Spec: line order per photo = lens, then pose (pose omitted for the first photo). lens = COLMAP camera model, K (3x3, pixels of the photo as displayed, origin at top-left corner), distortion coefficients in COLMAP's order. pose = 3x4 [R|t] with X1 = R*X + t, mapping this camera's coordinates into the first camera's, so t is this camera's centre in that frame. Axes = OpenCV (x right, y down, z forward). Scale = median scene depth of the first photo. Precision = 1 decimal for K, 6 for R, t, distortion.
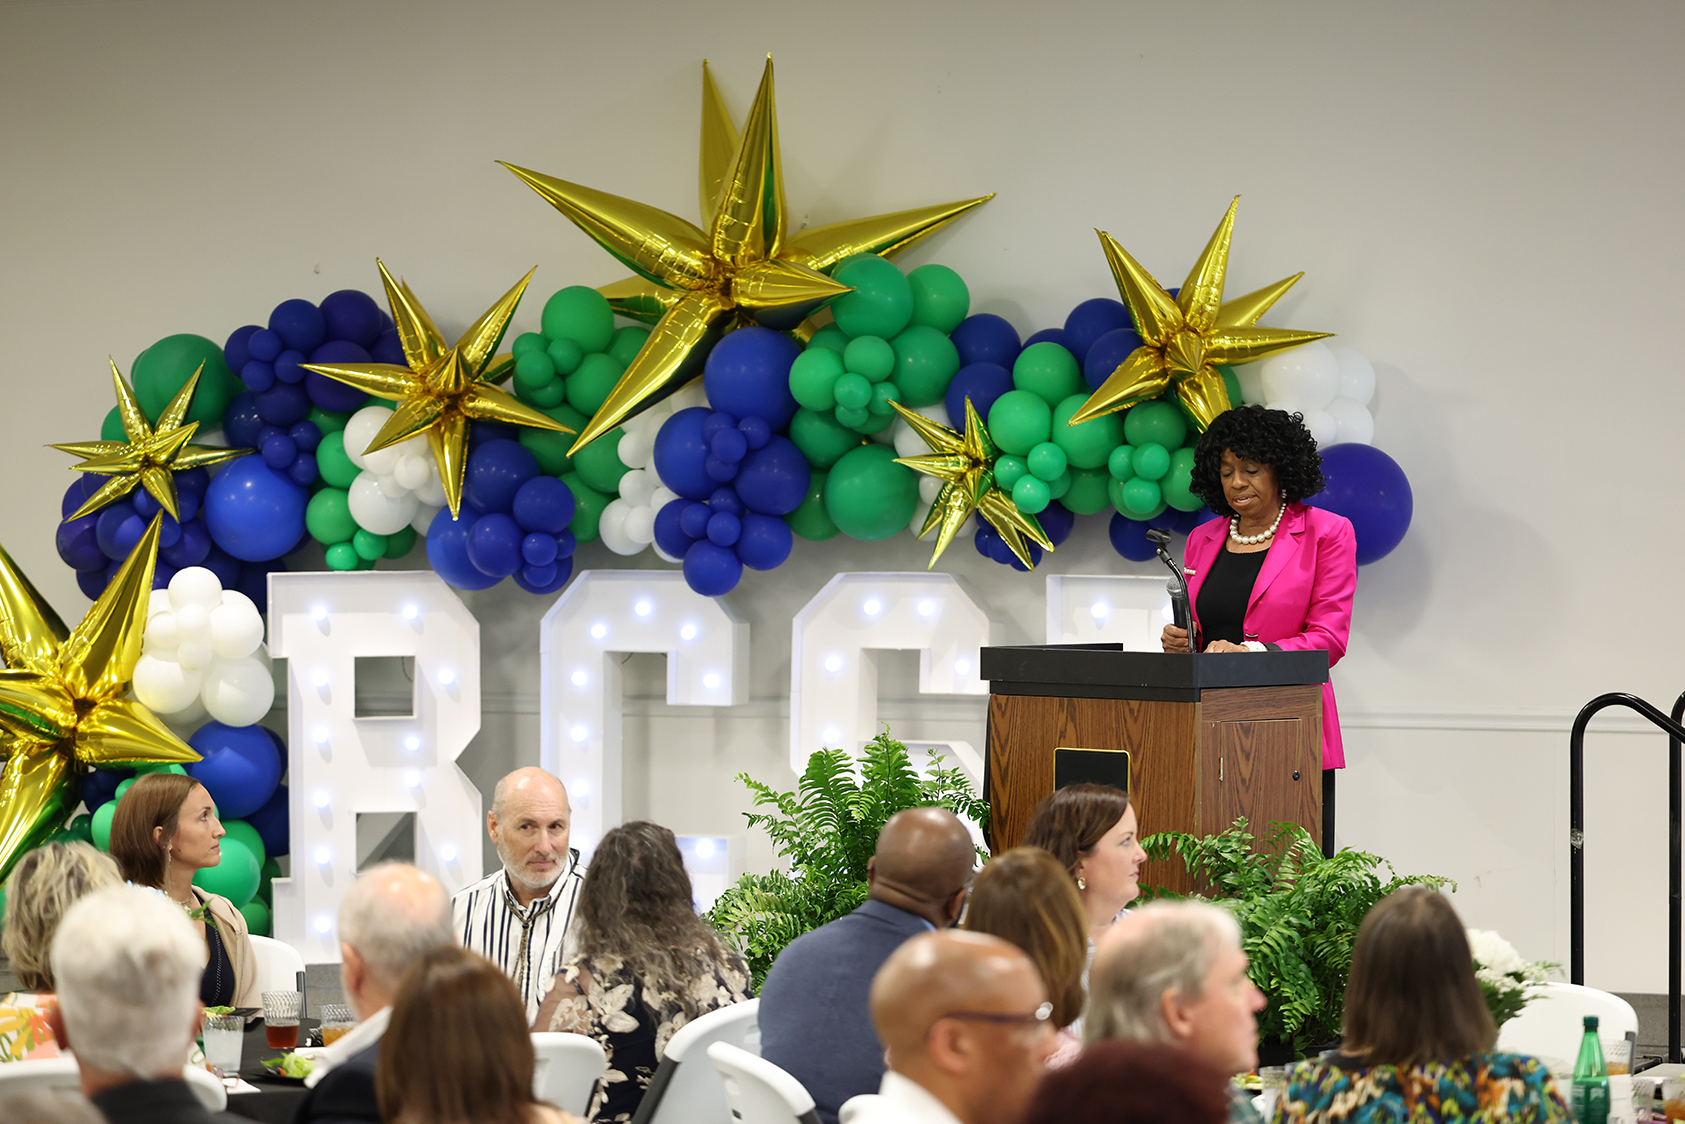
lens RADIAL K [[5063.7, 0, 844.5], [0, 5063.7, 557.6], [0, 0, 1]] dist [-0.876541, 0.000000]
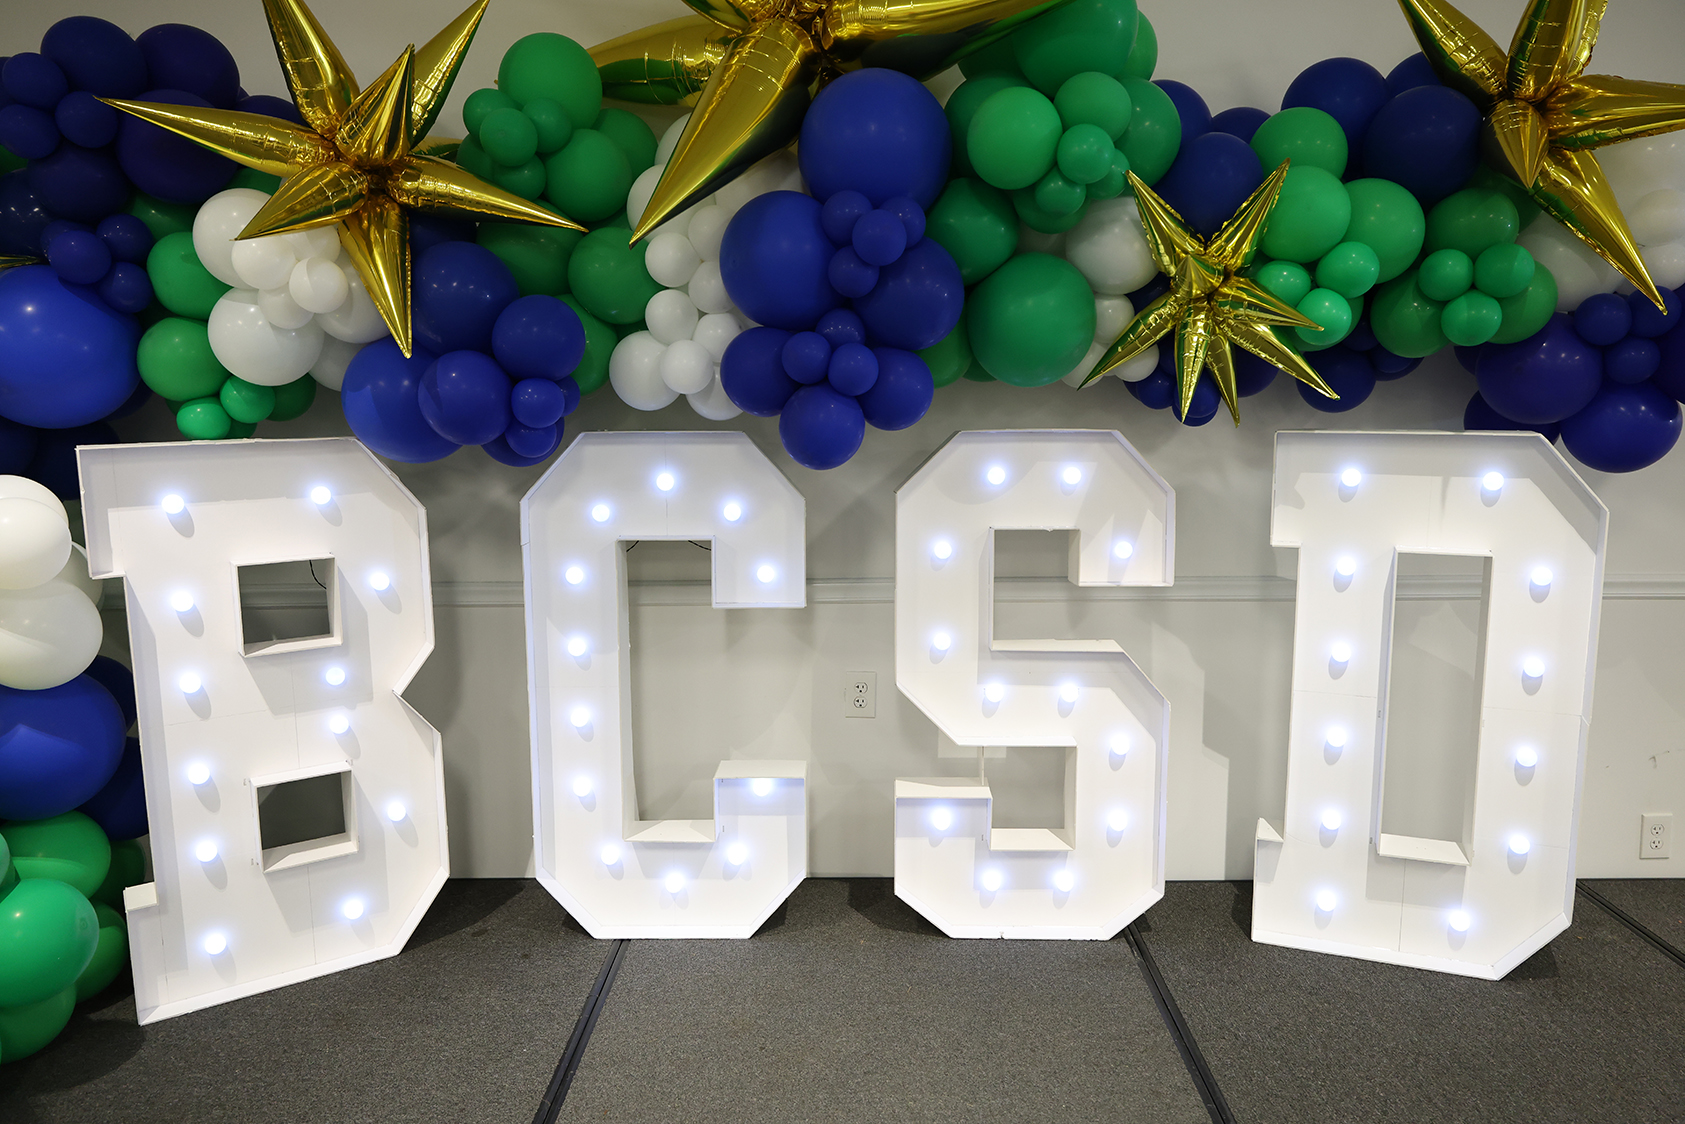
lens RADIAL K [[1143.0, 0, 845.5], [0, 1143.0, 563.2], [0, 0, 1]] dist [-0.023944, 0.002166]
pose [[0.909534, -0.064649, 0.410572, -0.086240], [0.010671, 0.991135, 0.132426, -0.000222], [-0.415493, -0.116065, 0.902161, 0.830779]]
